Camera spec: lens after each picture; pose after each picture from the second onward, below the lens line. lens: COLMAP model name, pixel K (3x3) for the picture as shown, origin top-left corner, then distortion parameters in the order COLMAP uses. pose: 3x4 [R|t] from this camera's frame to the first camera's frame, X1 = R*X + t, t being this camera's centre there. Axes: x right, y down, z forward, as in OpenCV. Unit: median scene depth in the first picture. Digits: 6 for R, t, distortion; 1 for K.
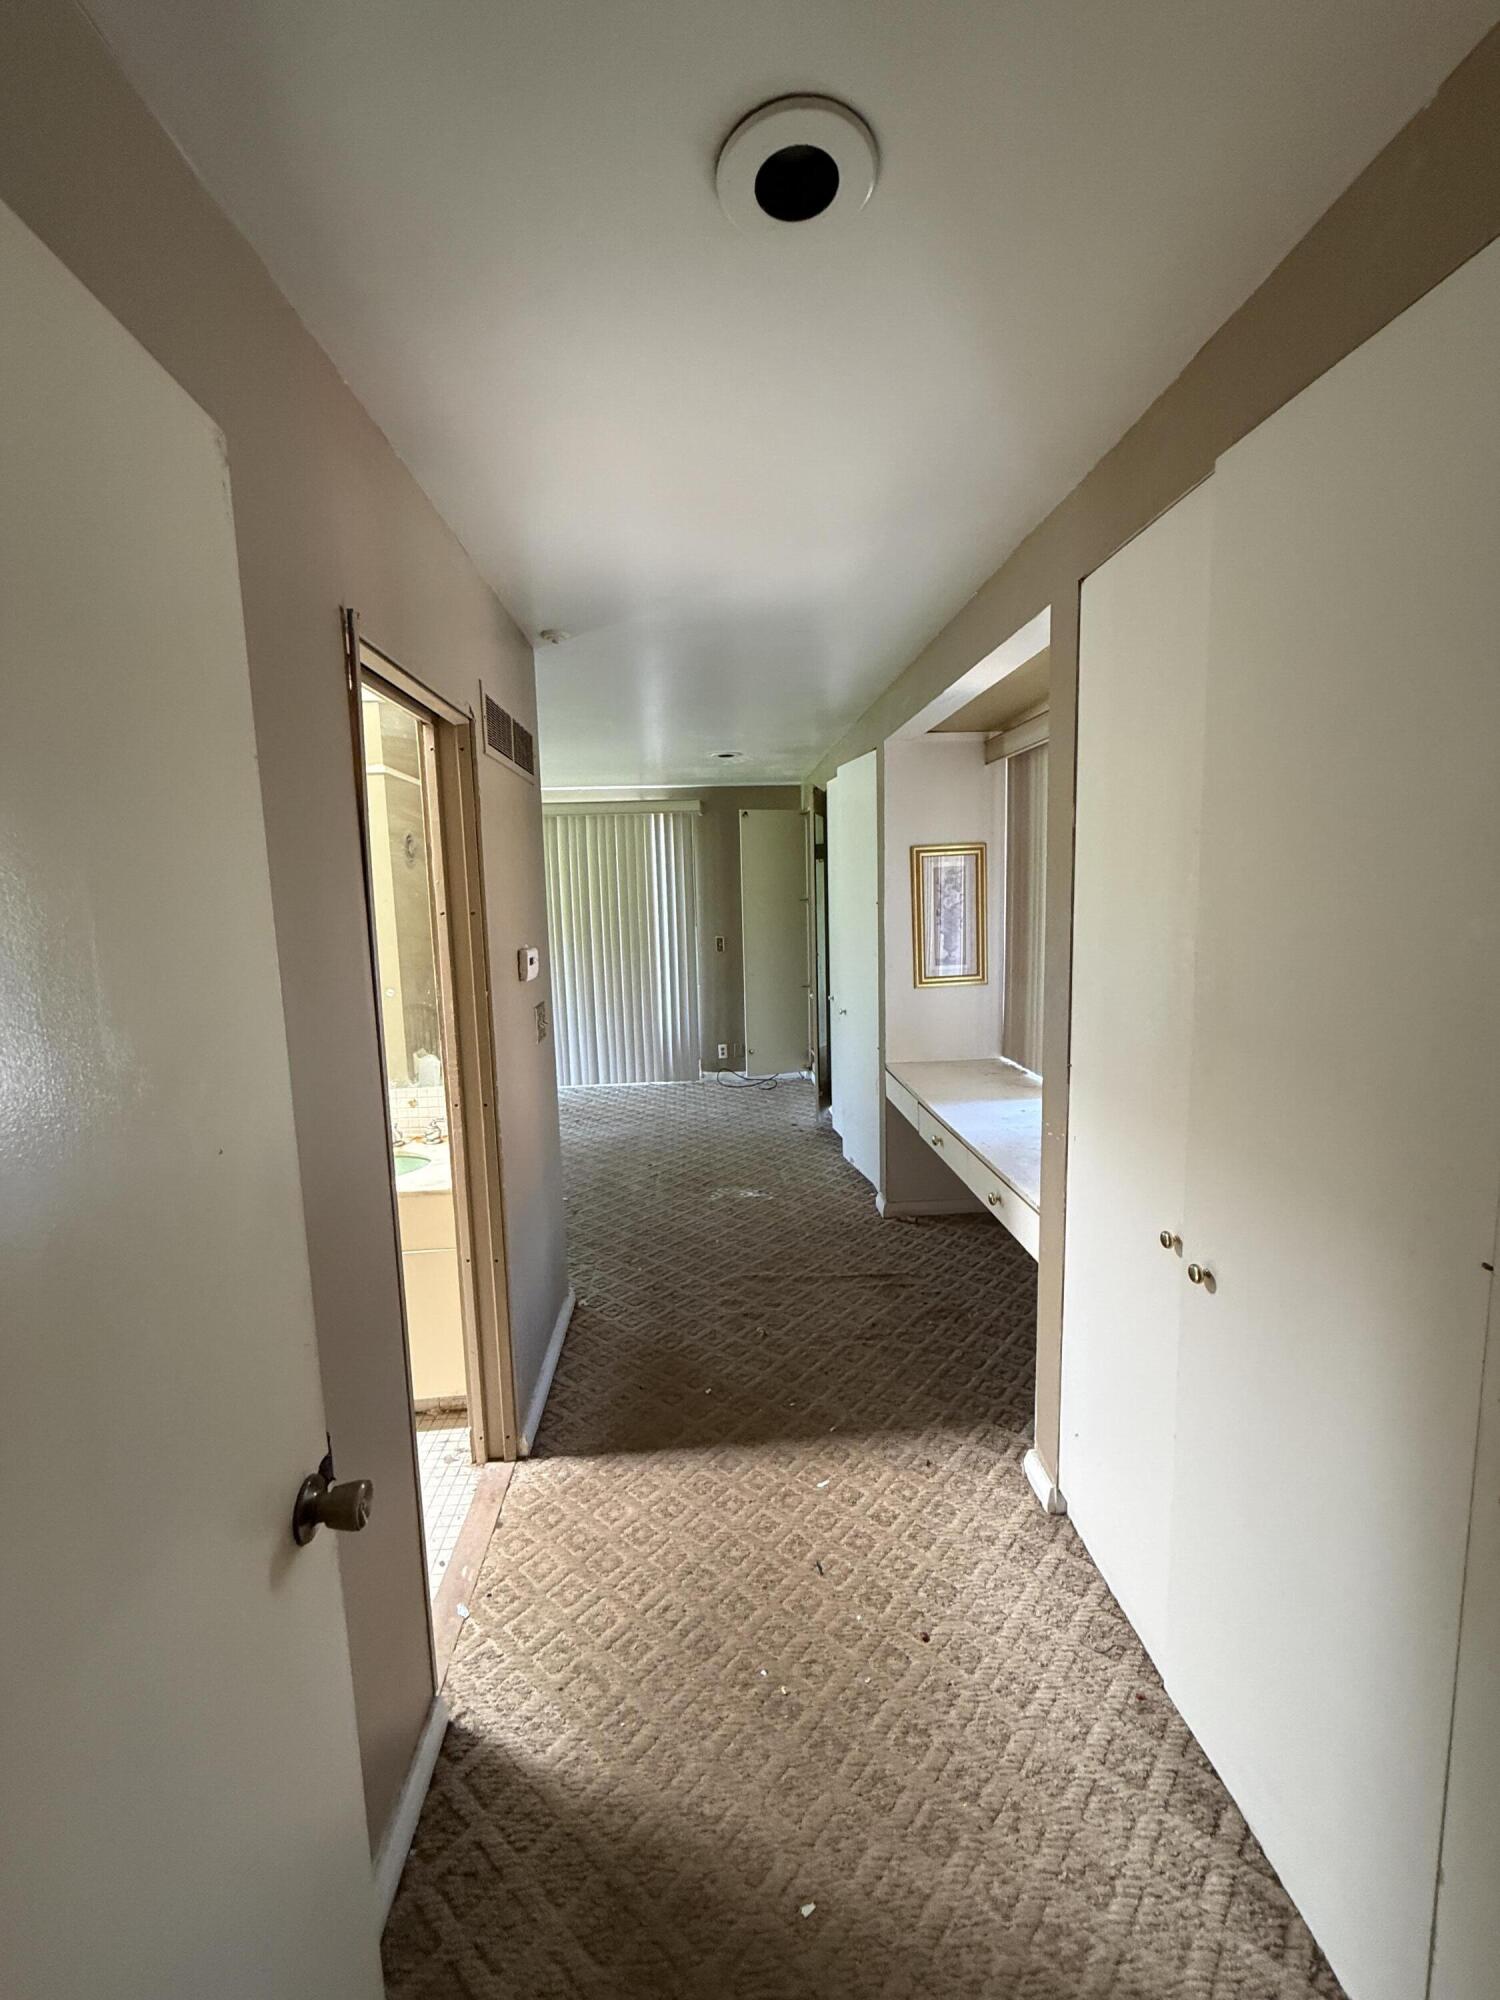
lens RADIAL K [[801.1, 0, 750.1], [0, 801.1, 996.3], [0, 0, 1]] dist [0.000510, 0.000341]
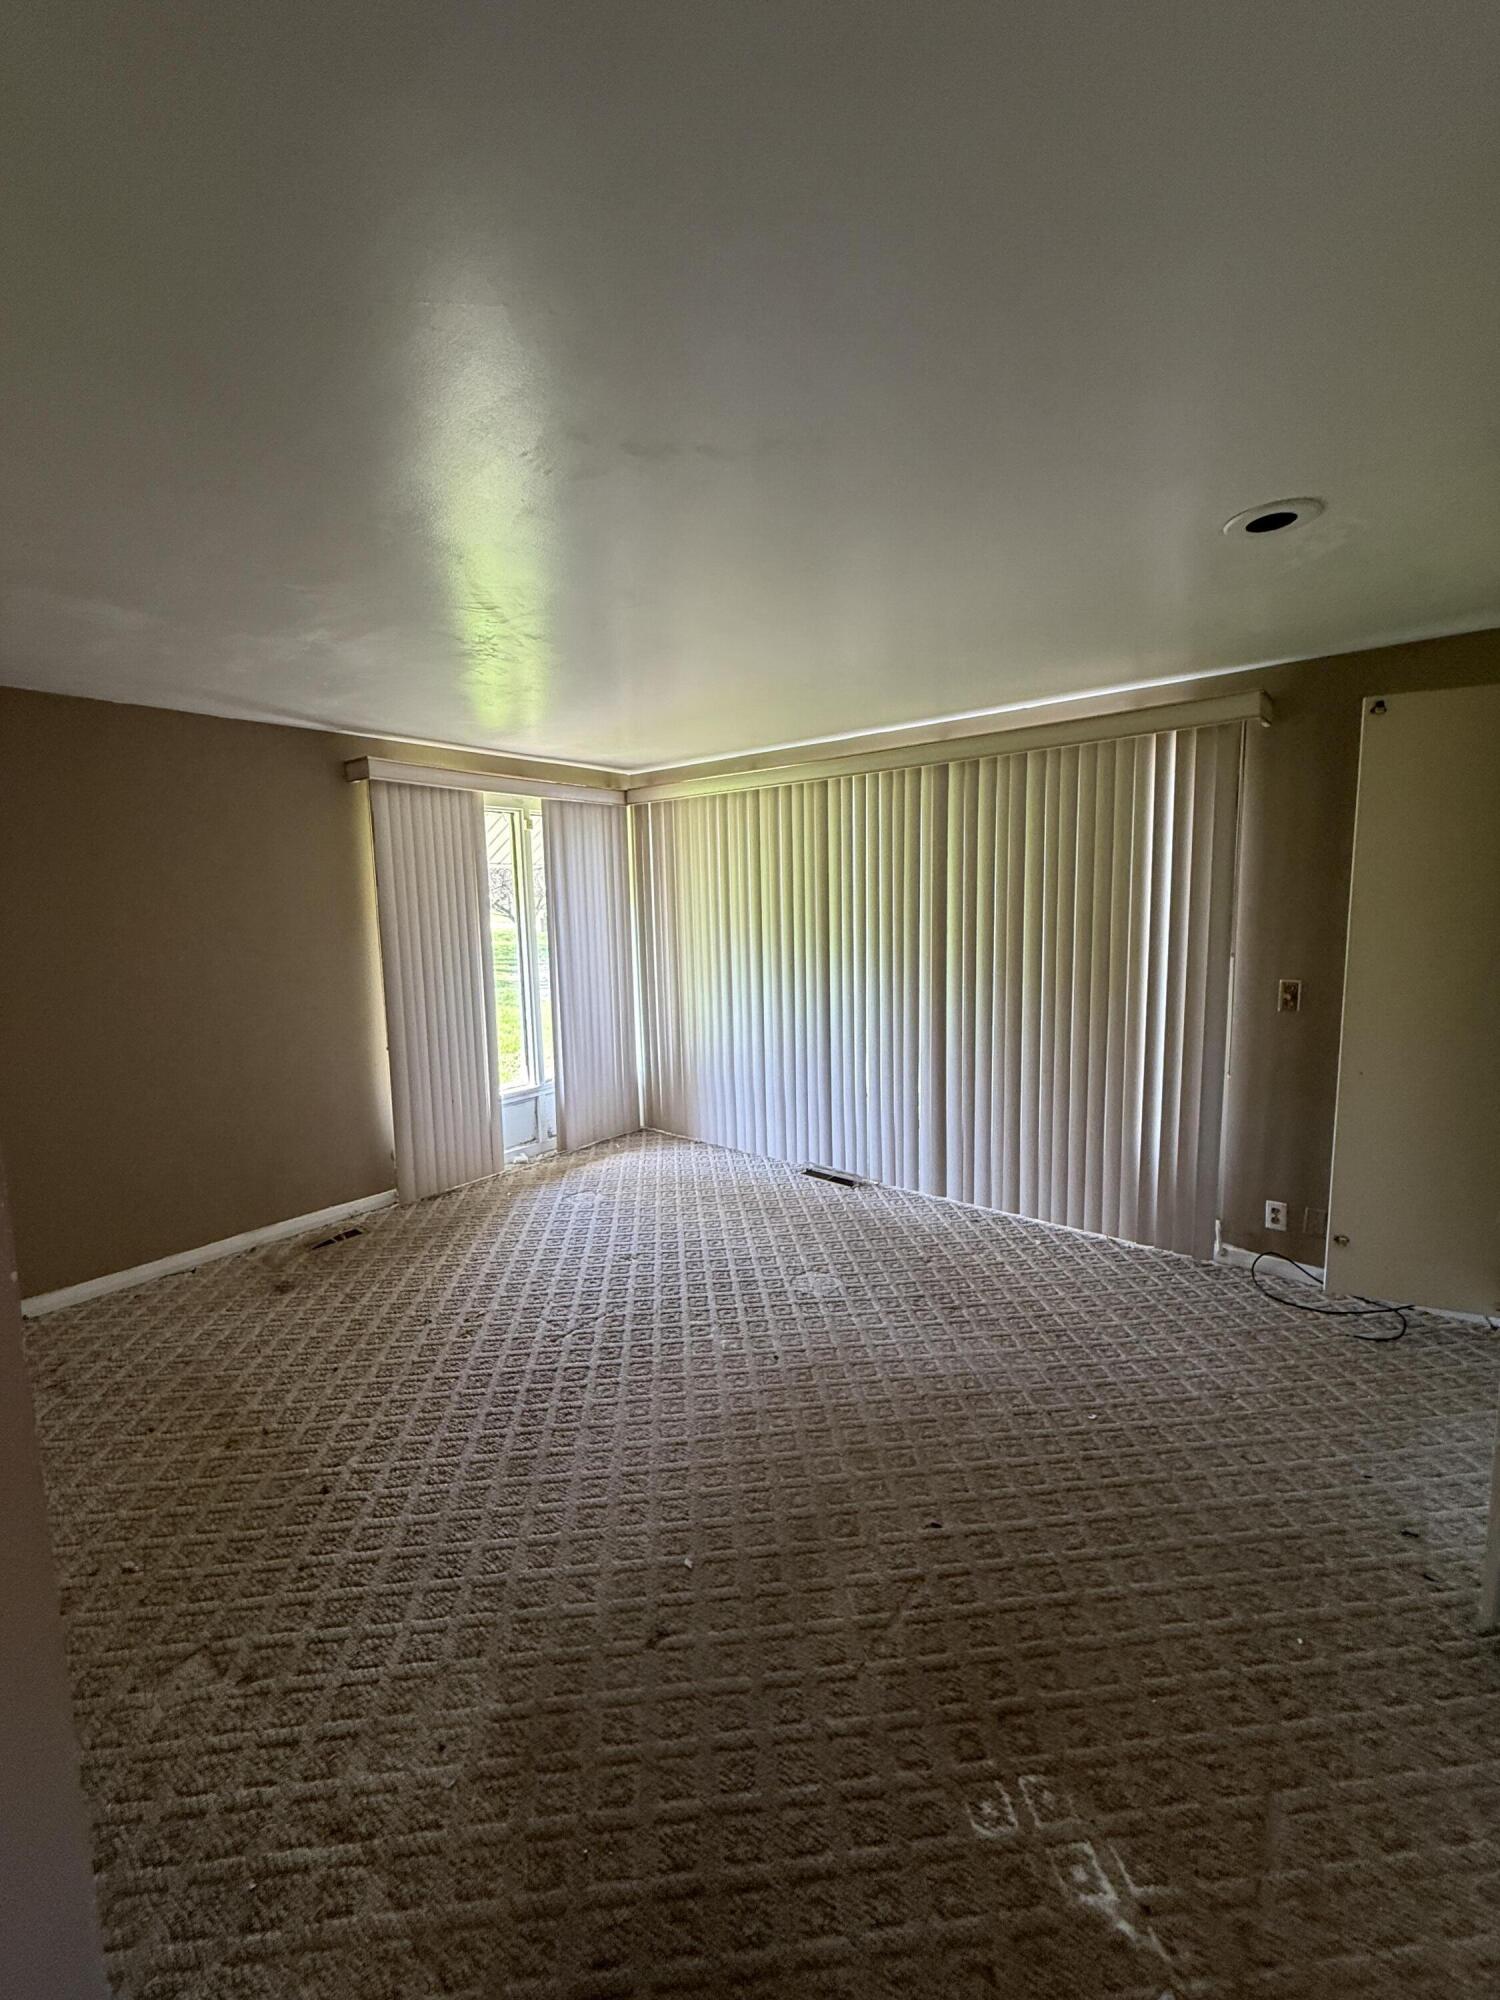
lens RADIAL K [[801.1, 0, 742.8], [0, 801.1, 992.6], [0, 0, 1]] dist [0.000510, 0.000341]
pose [[0.731546, 0.097156, -0.674835, 0.045755], [-0.085380, 0.995057, 0.050704, -0.064207], [0.676425, 0.020525, 0.736225, 0.430822]]
